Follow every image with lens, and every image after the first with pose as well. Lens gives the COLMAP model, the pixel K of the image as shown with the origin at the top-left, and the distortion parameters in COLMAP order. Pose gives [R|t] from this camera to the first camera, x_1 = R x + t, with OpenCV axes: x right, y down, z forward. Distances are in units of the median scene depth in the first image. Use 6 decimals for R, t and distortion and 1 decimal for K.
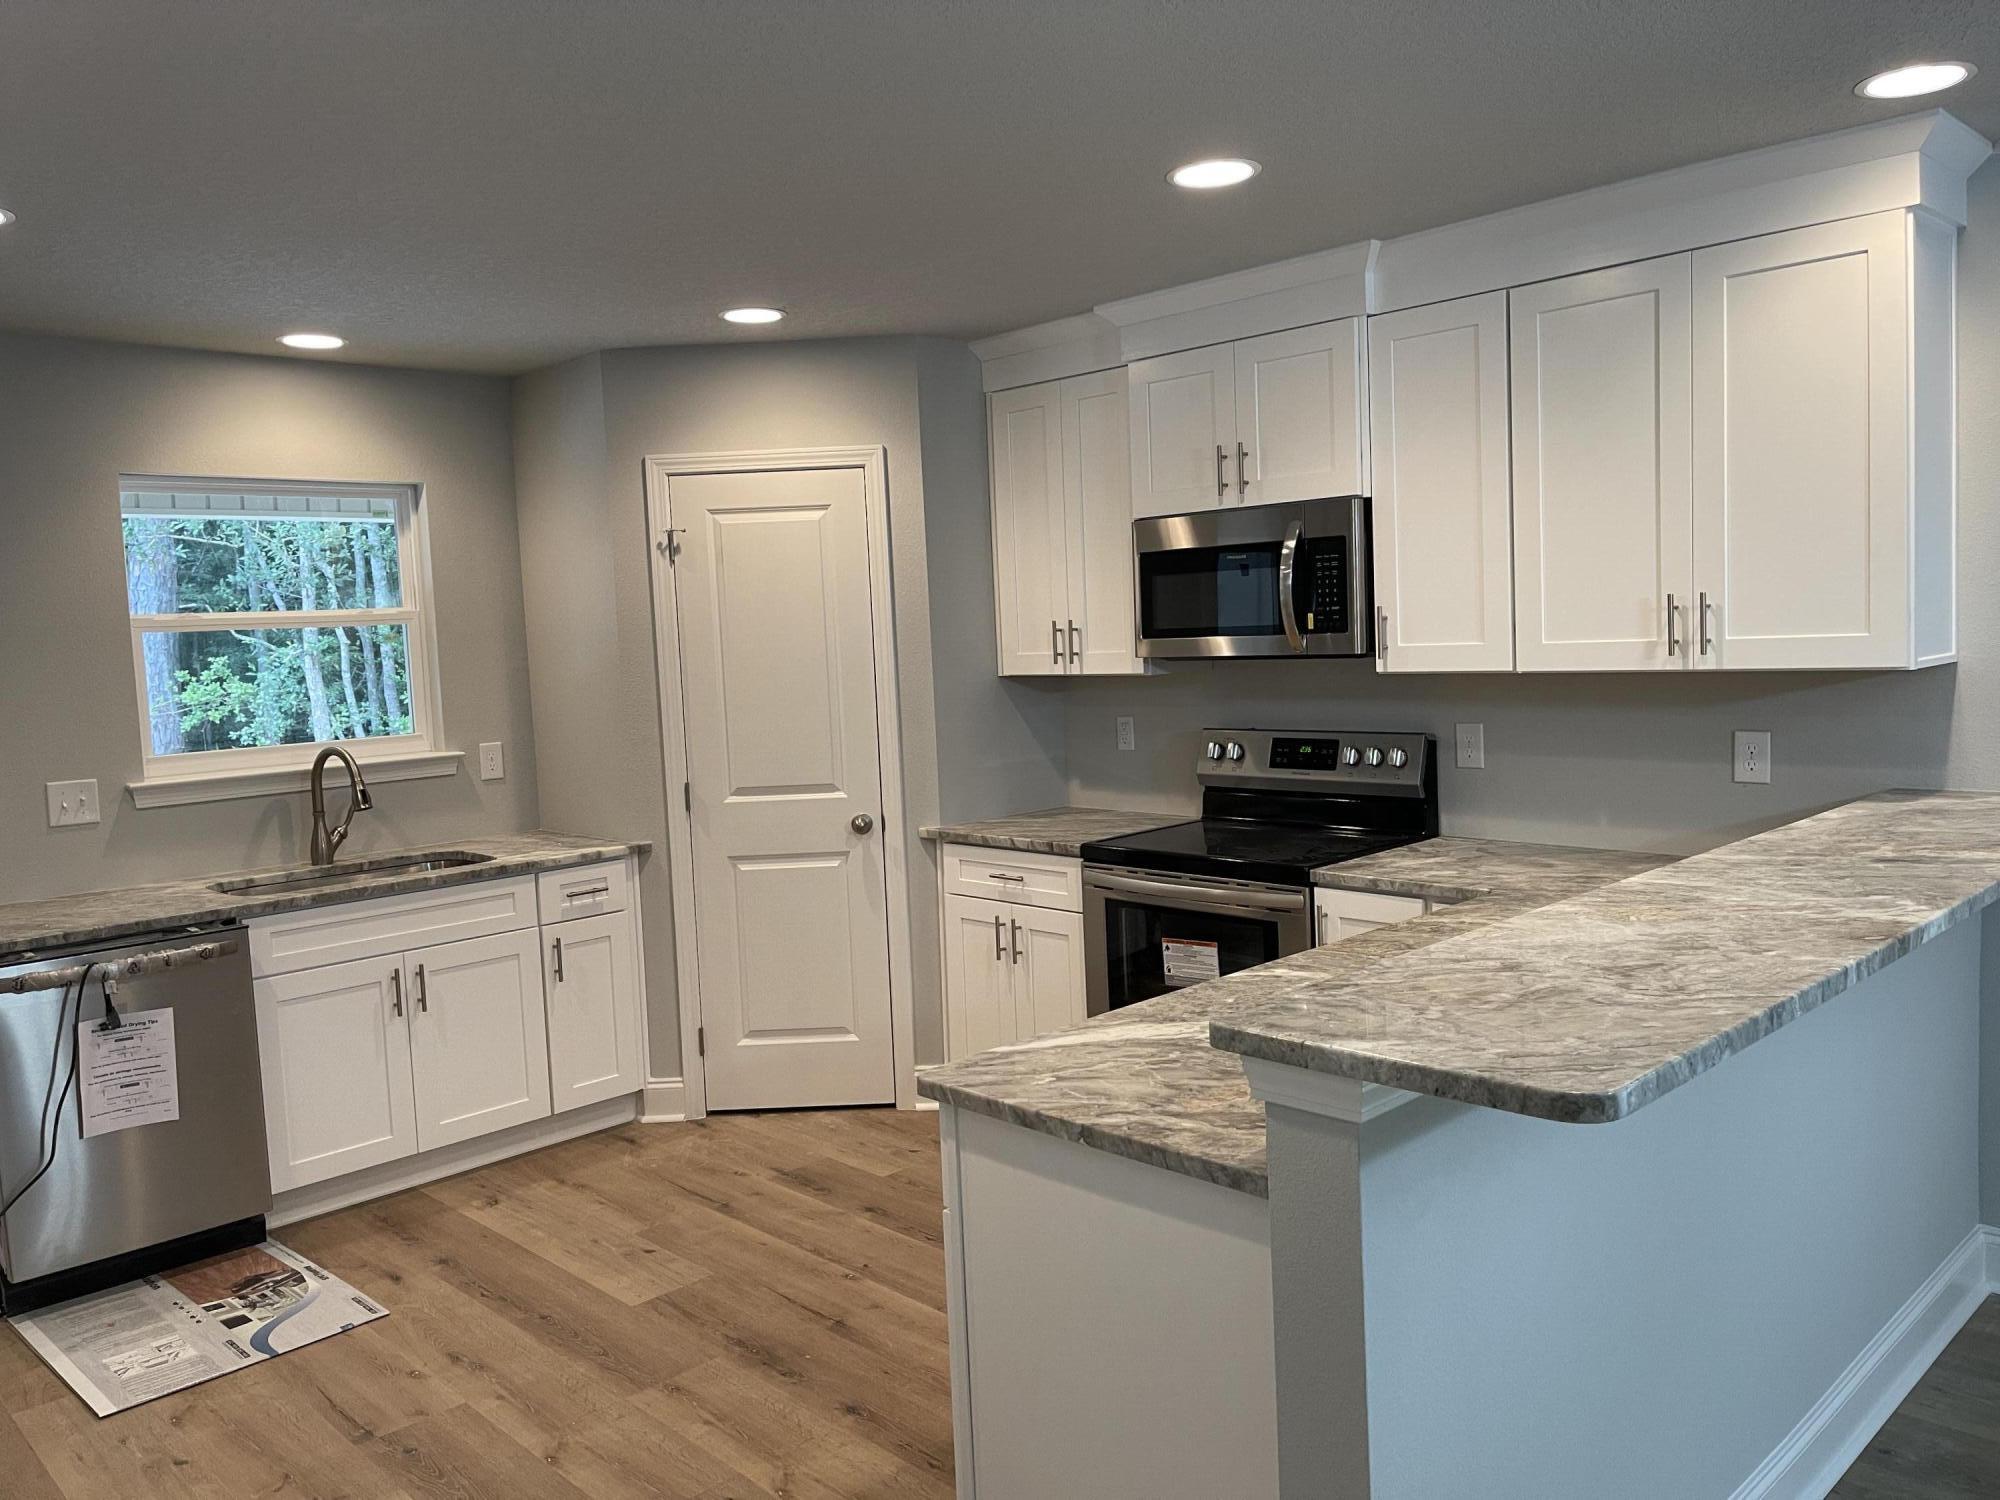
lens RADIAL K [[1508.7, 0, 984.1], [0, 1508.7, 739.5], [0, 0, 1]] dist [0.102086, -0.149149]
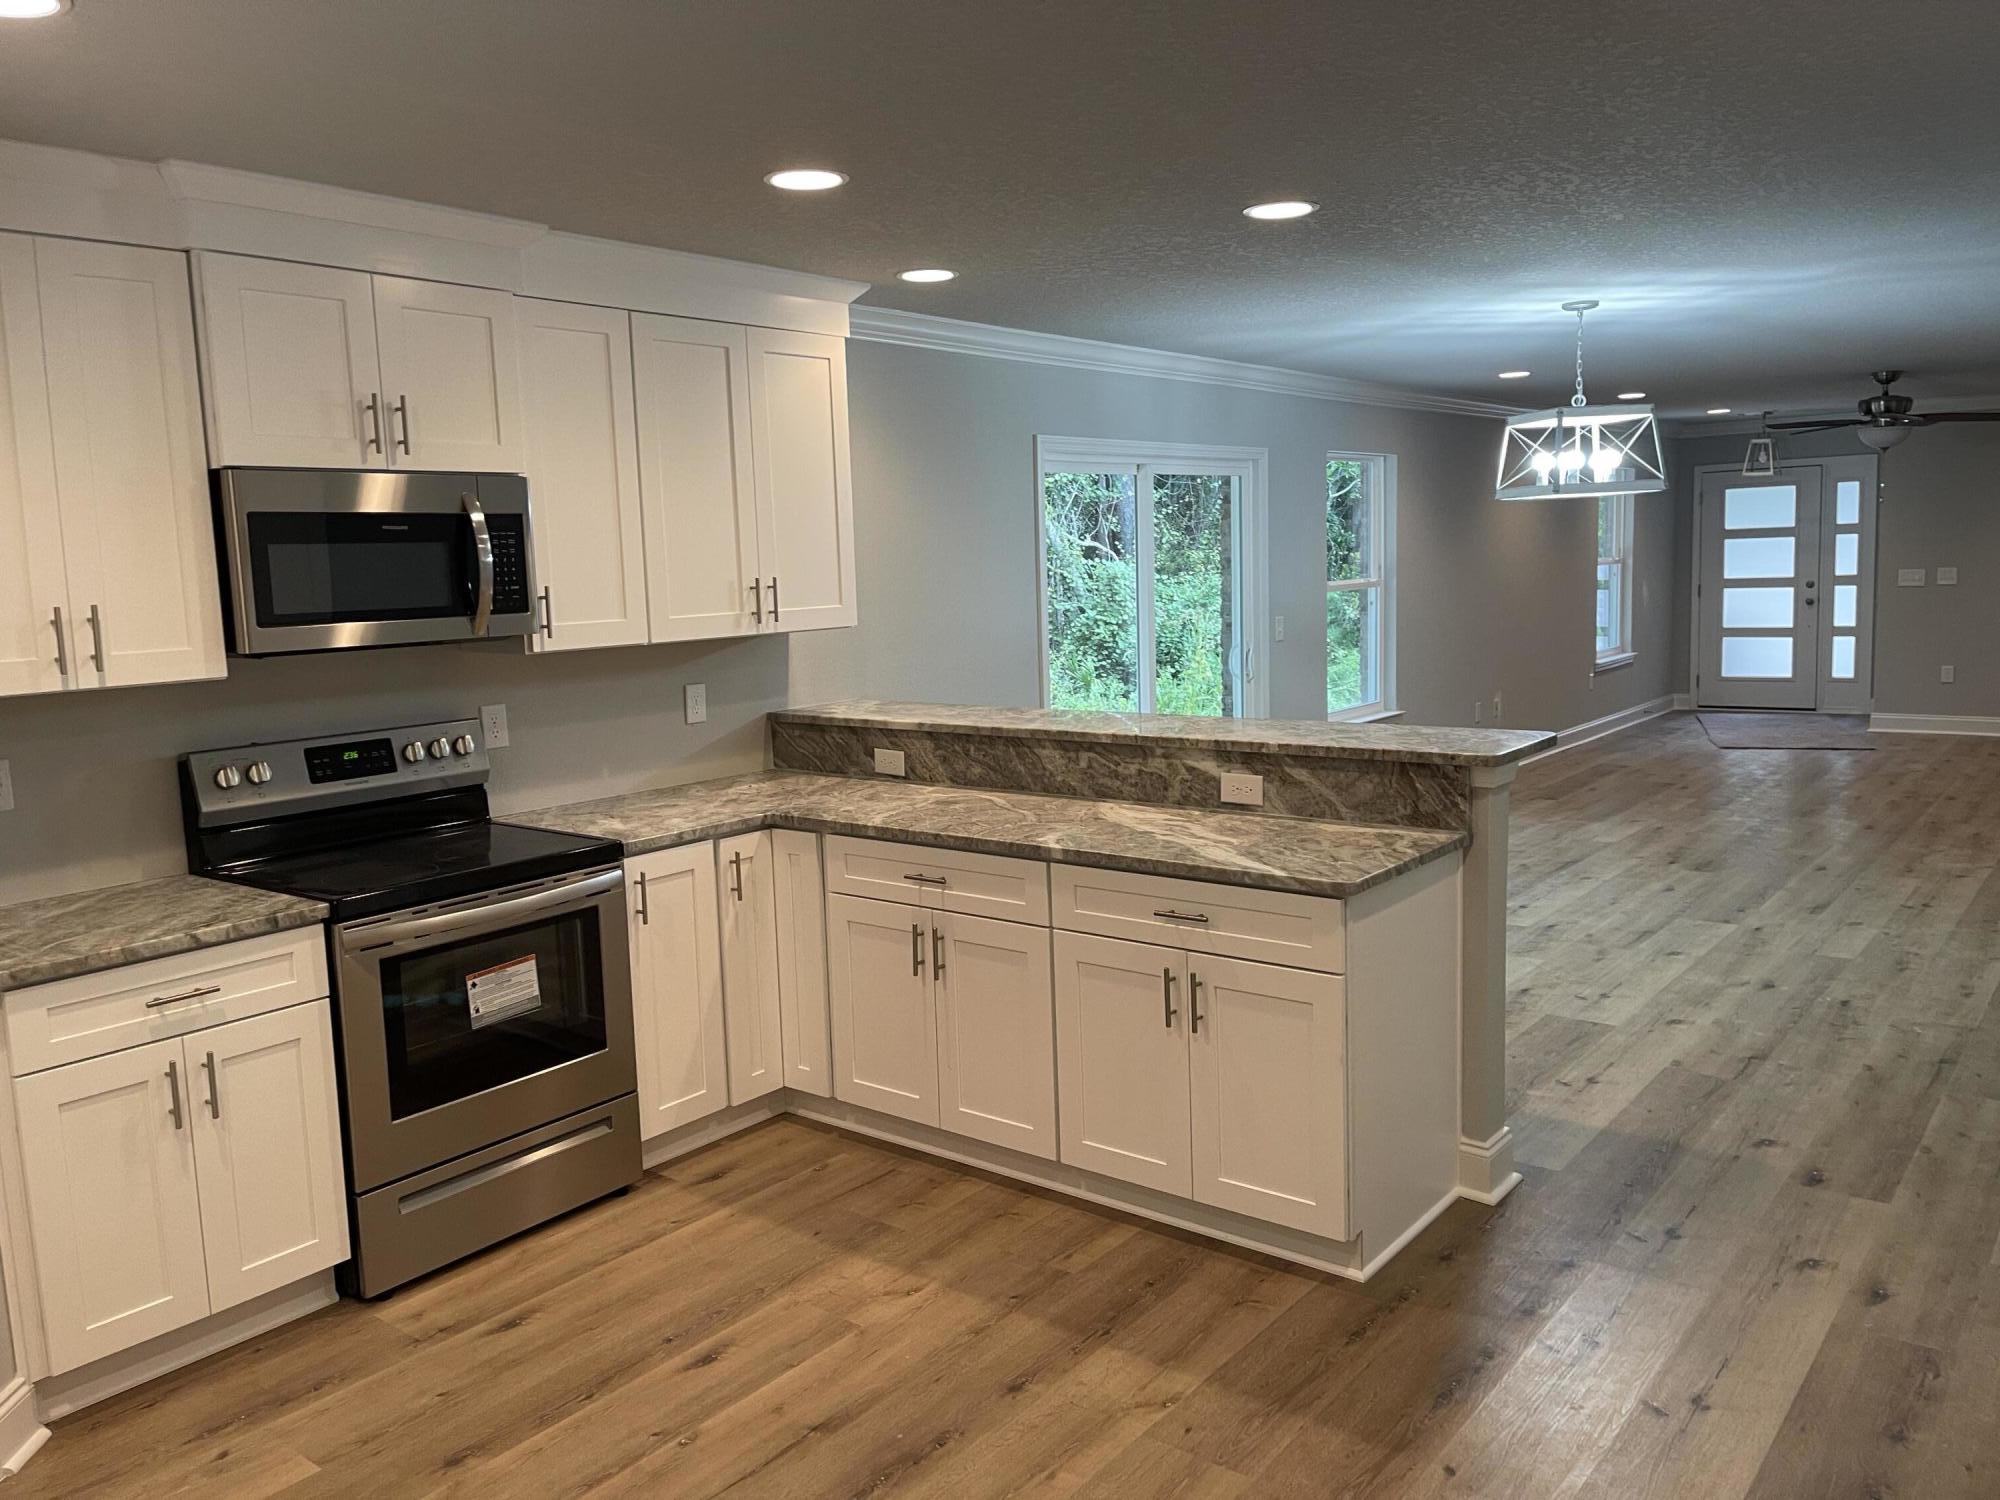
lens RADIAL K [[1508.7, 0, 984.1], [0, 1508.7, 739.5], [0, 0, 1]] dist [0.102086, -0.149149]
pose [[-0.124930, -0.073725, 0.989423, -0.669050], [0.117398, 0.989131, 0.088527, -0.035772], [-0.985196, 0.127215, -0.114917, 0.715711]]
